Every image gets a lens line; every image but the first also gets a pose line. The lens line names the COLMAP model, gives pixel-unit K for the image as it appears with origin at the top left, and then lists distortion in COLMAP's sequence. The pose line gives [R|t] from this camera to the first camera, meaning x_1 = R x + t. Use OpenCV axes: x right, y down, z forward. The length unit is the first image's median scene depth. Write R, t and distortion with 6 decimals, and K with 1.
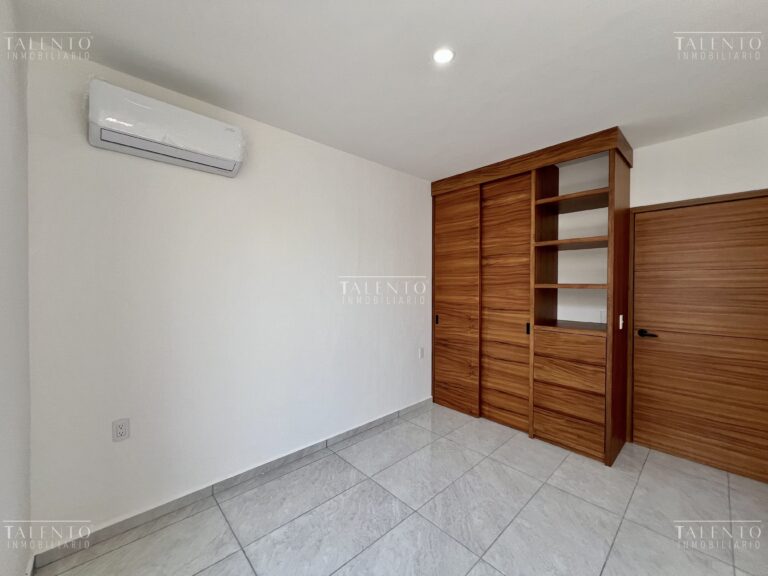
lens RADIAL K [[308.7, 0, 383.1], [0, 308.7, 286.4], [0, 0, 1]] dist [-0.003063, 0.000040]
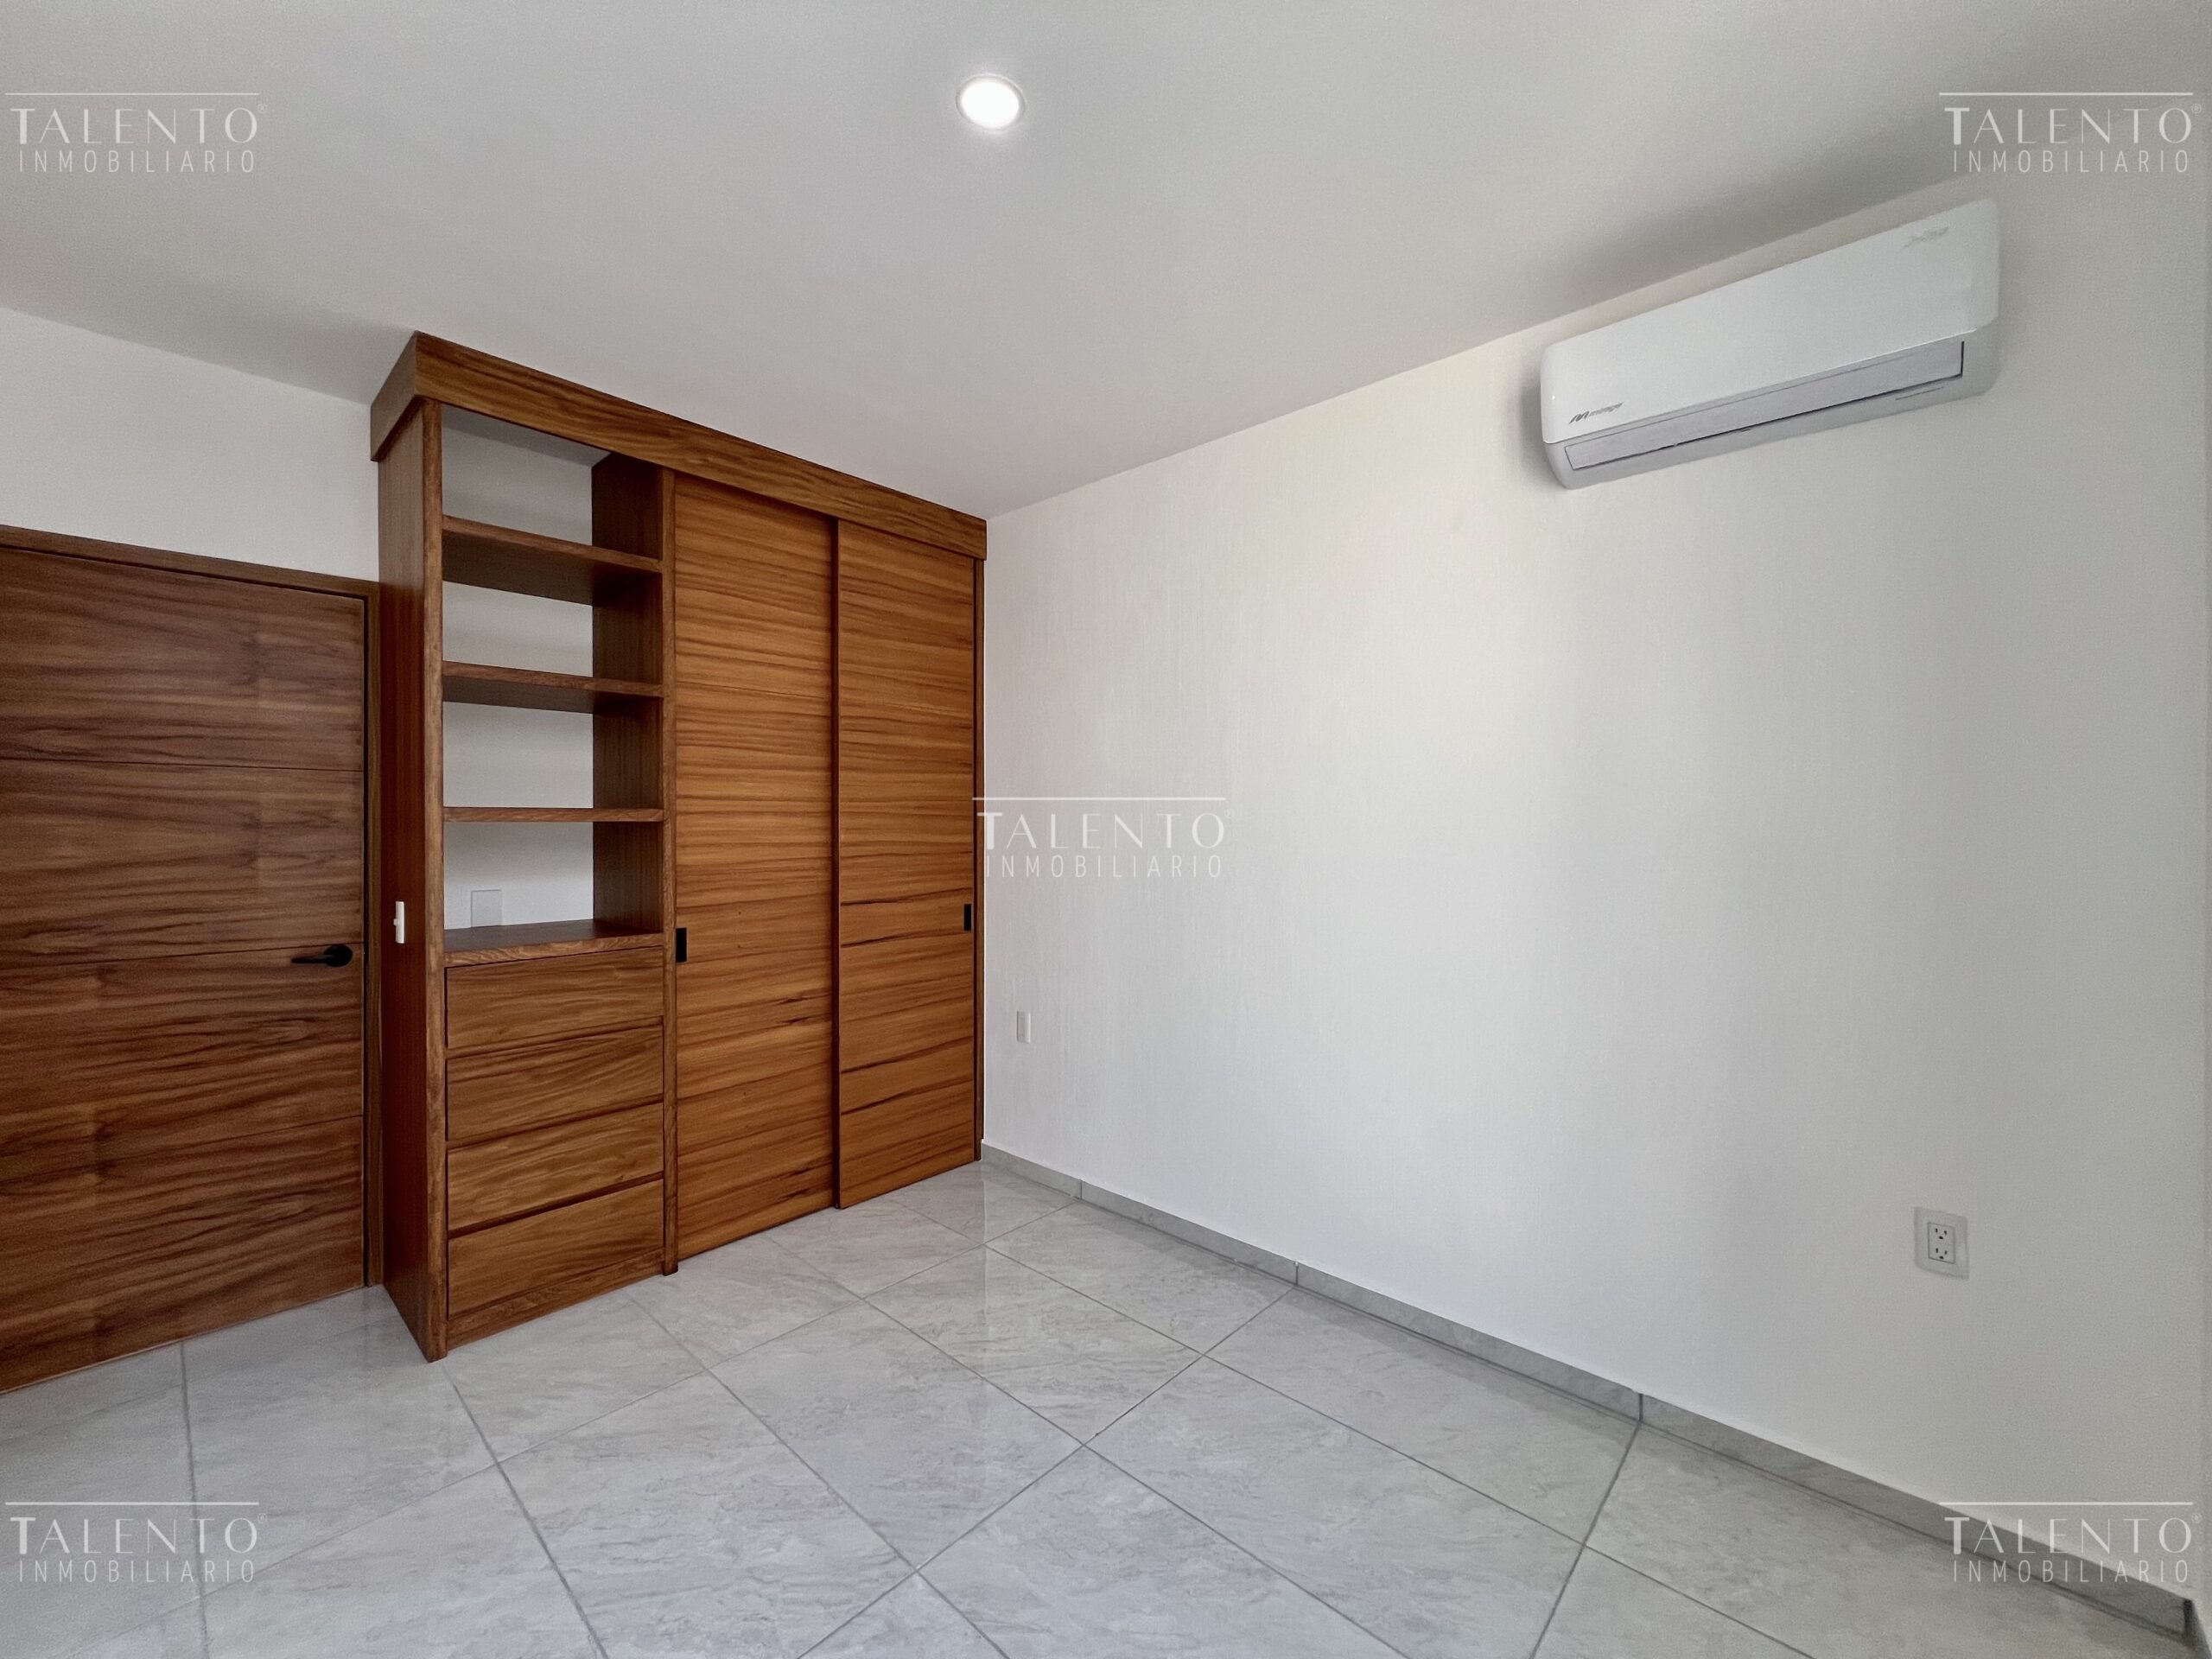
lens RADIAL K [[884.3, 0, 1114.4], [0, 884.3, 801.2], [0, 0, 1]] dist [0.000923, 0.000212]
pose [[-0.096650, 0.003642, 0.995312, -0.410079], [0.013669, 0.999904, -0.002332, -0.005237], [-0.995225, 0.013380, -0.096690, 0.470669]]
